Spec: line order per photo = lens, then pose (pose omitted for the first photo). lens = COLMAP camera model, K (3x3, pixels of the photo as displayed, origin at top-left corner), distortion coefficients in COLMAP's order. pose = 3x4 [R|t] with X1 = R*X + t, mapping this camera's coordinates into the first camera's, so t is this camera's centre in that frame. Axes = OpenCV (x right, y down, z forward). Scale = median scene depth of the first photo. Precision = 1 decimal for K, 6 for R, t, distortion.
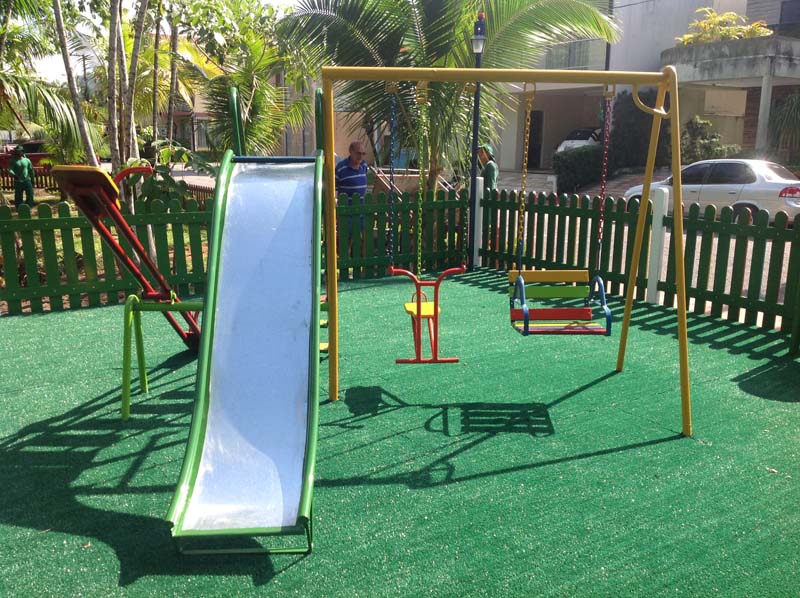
lens RADIAL K [[767.4, 0, 400.0], [0, 767.4, 299.0], [0, 0, 1]] dist [0.174566, -0.393065]
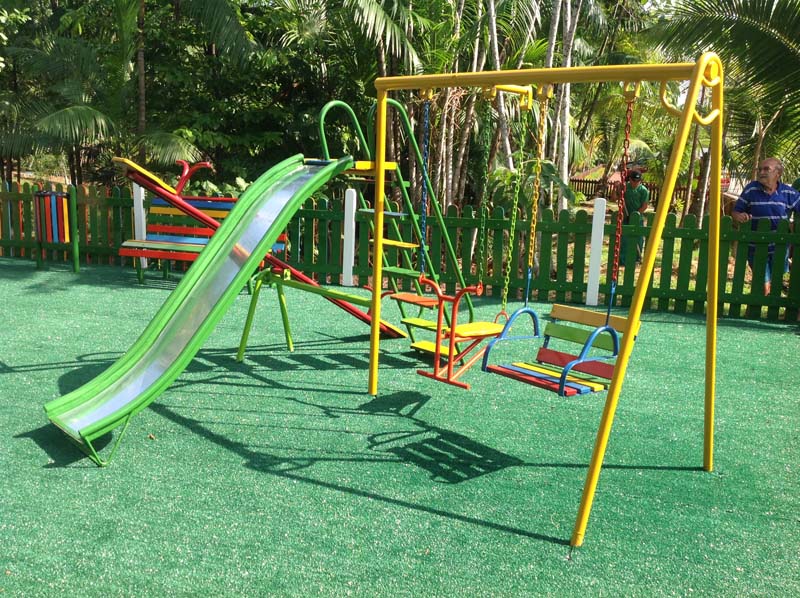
lens RADIAL K [[767.4, 0, 400.0], [0, 767.4, 299.0], [0, 0, 1]] dist [0.174566, -0.393065]
pose [[0.644830, 0.162240, -0.746908, 0.746764], [-0.181570, 0.981754, 0.056498, -0.066208], [0.742446, 0.099185, 0.662523, 0.342609]]
